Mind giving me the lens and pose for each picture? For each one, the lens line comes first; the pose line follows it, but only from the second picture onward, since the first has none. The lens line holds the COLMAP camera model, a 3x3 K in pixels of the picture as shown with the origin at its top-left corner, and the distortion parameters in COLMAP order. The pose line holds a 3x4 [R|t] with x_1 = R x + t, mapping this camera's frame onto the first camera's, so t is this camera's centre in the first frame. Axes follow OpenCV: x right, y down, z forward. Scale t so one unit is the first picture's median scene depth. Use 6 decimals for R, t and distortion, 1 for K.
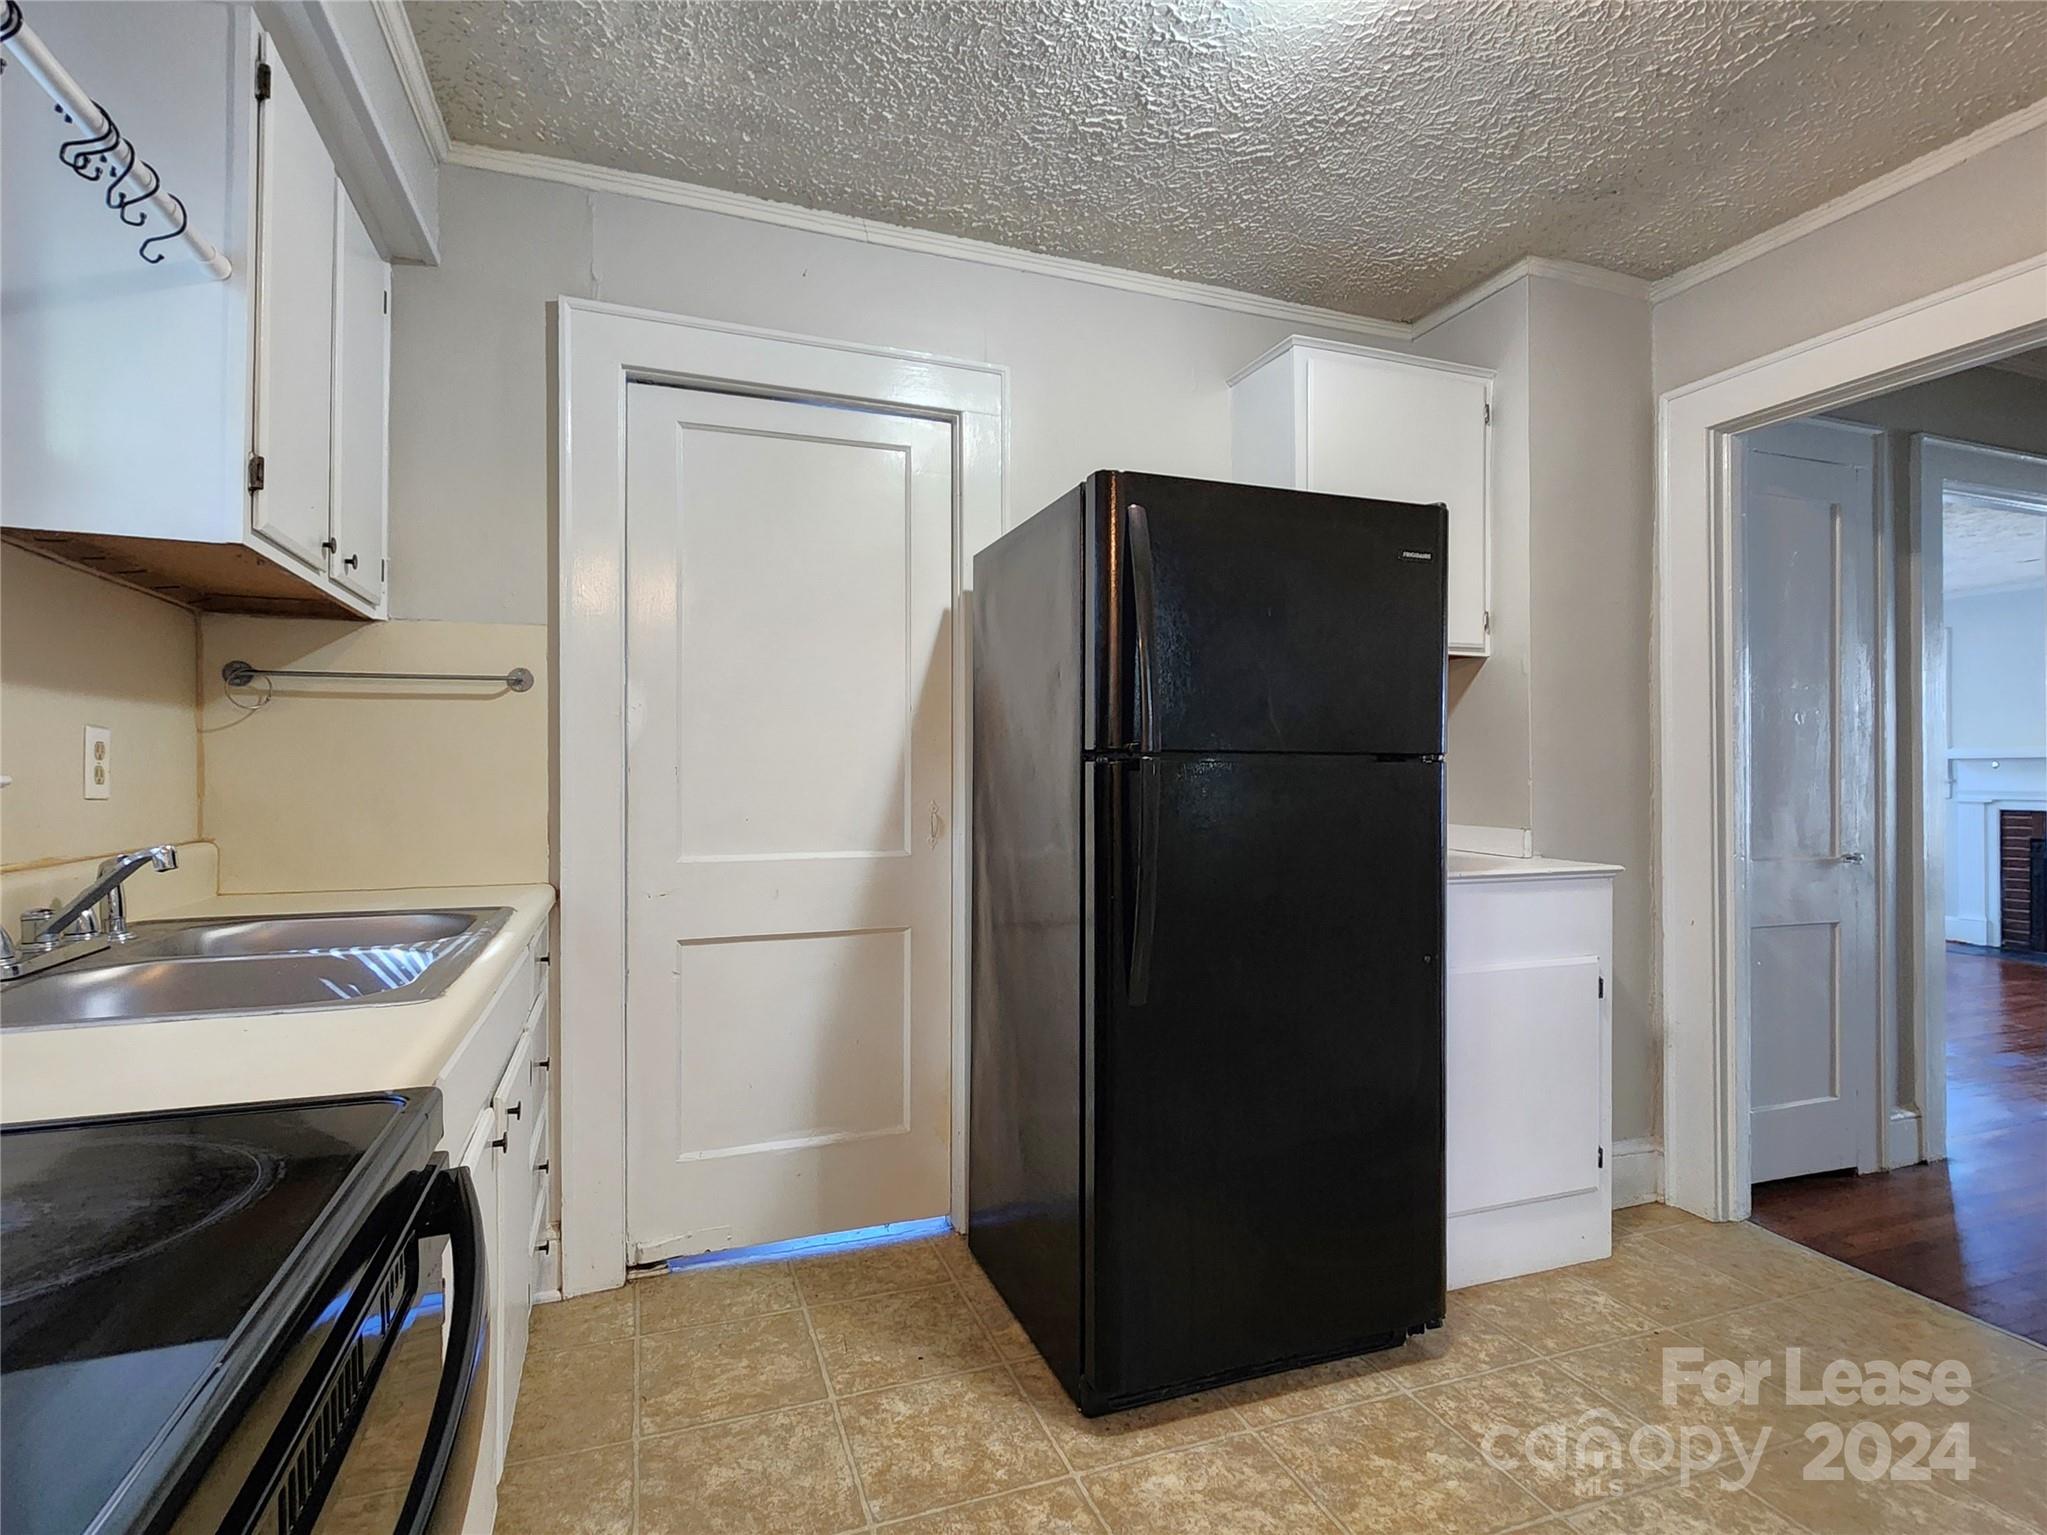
lens RADIAL K [[1038.9, 0, 1052.5], [0, 1038.9, 756.5], [0, 0, 1]] dist [-0.001890, 0.002736]
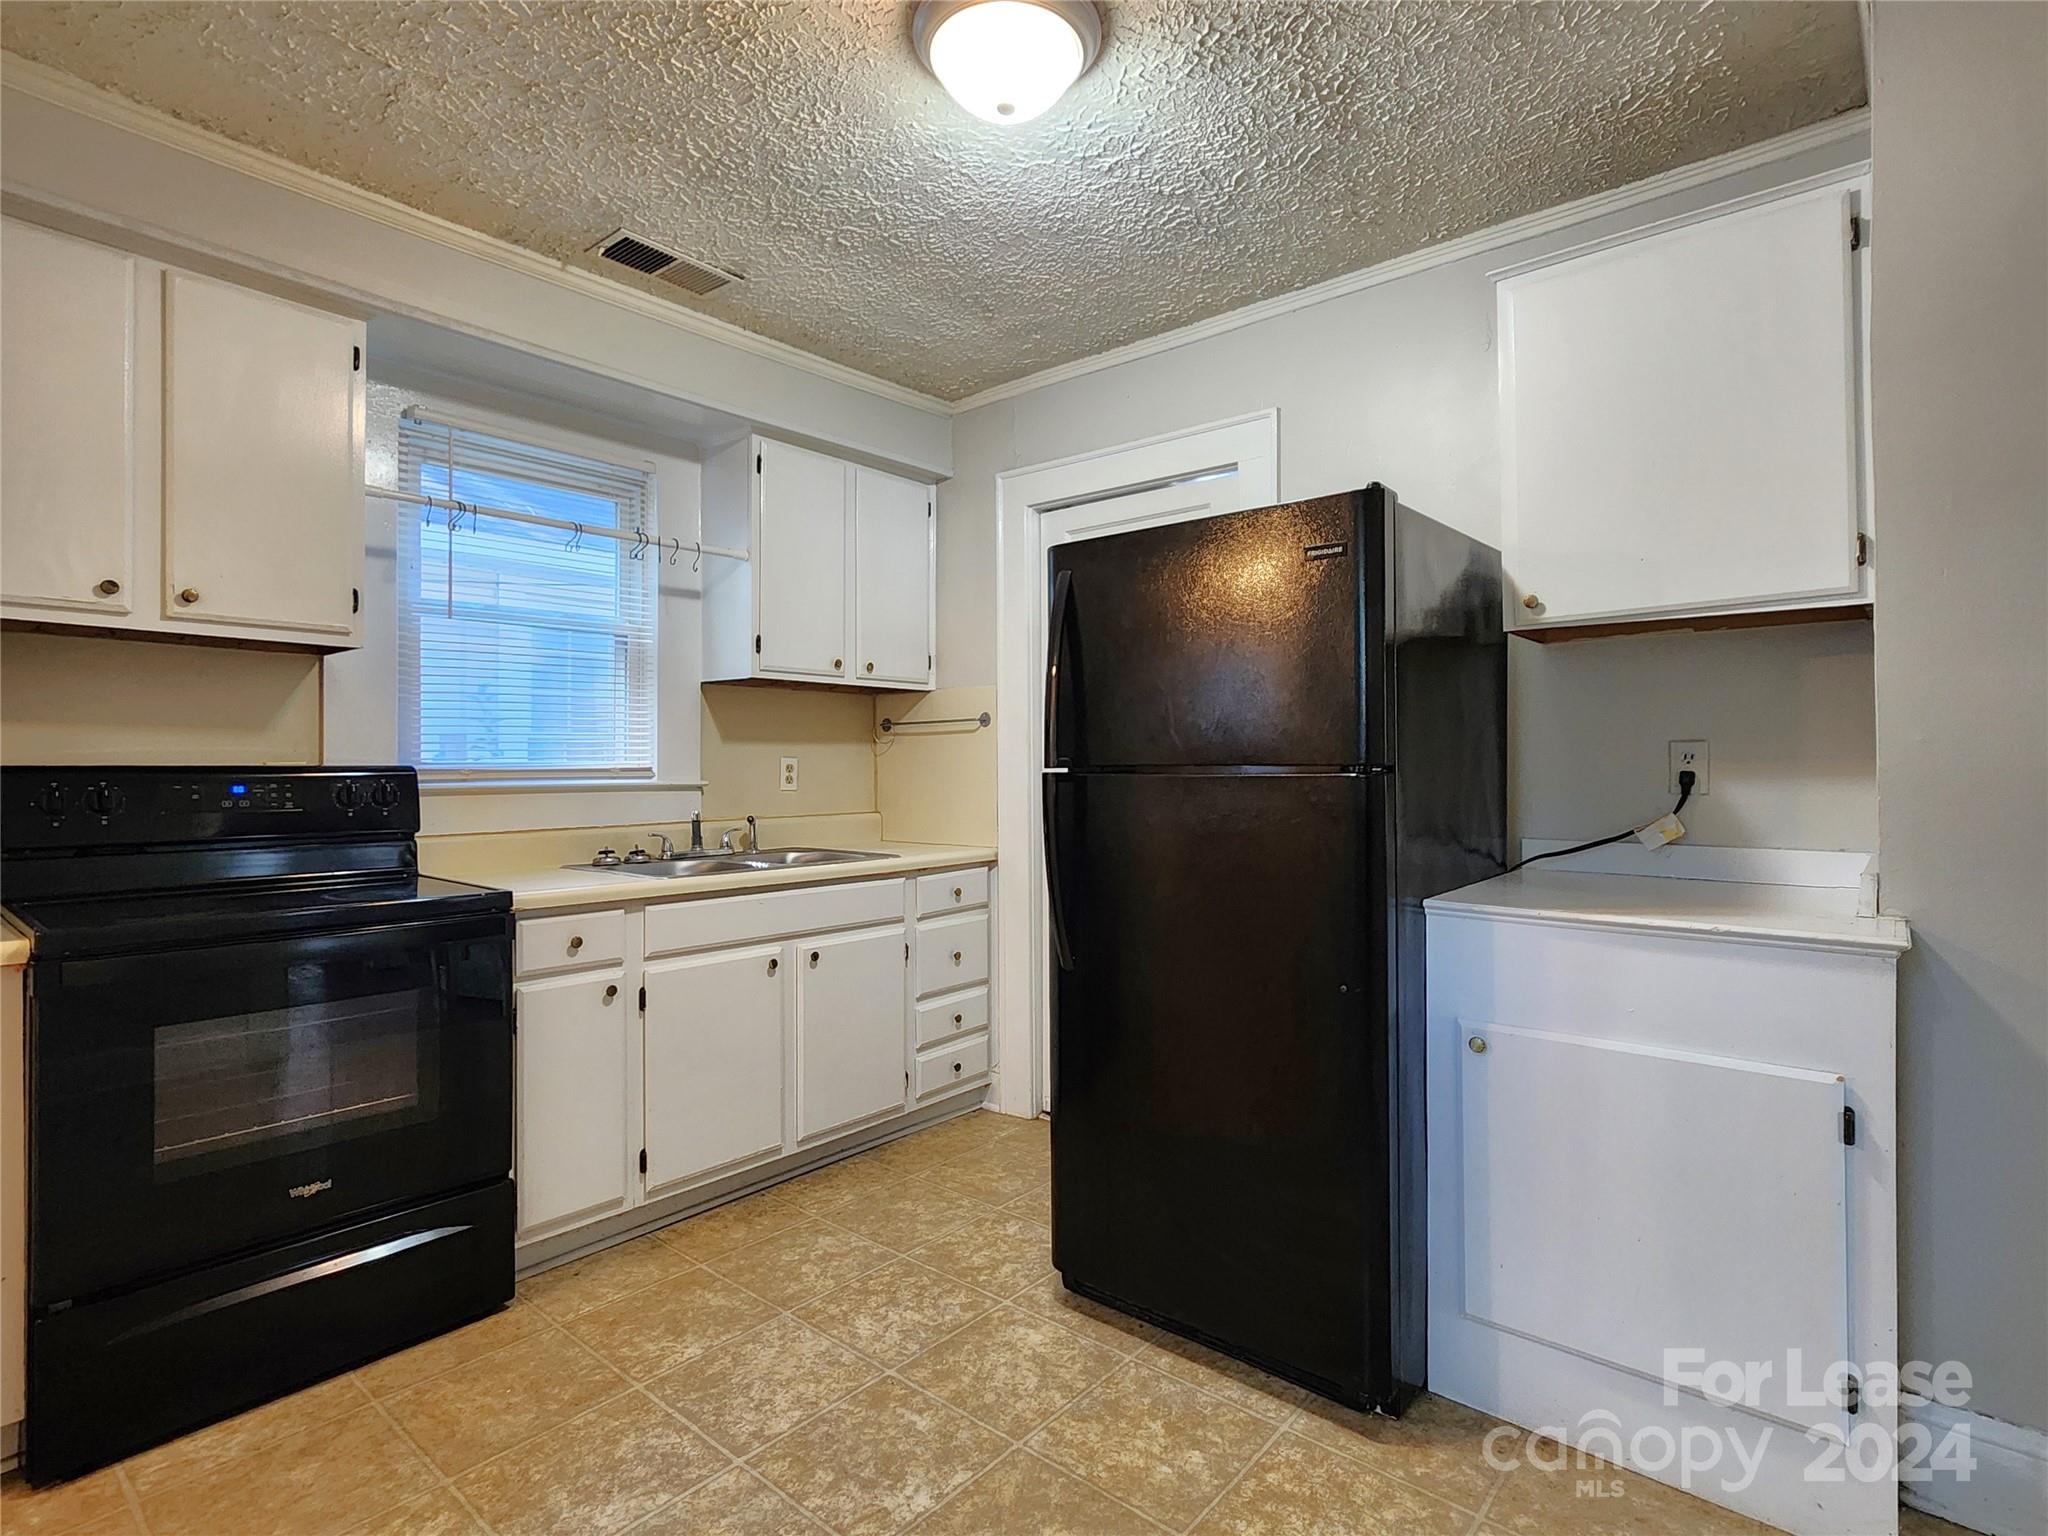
lens RADIAL K [[1039.4, 0, 1042.5], [0, 1039.4, 755.4], [0, 0, 1]] dist [-0.001890, 0.002736]
pose [[0.484408, -0.015967, -0.874697, 1.064547], [0.012854, 0.999855, -0.011133, 0.000854], [0.874748, -0.005850, 0.484543, 0.341019]]
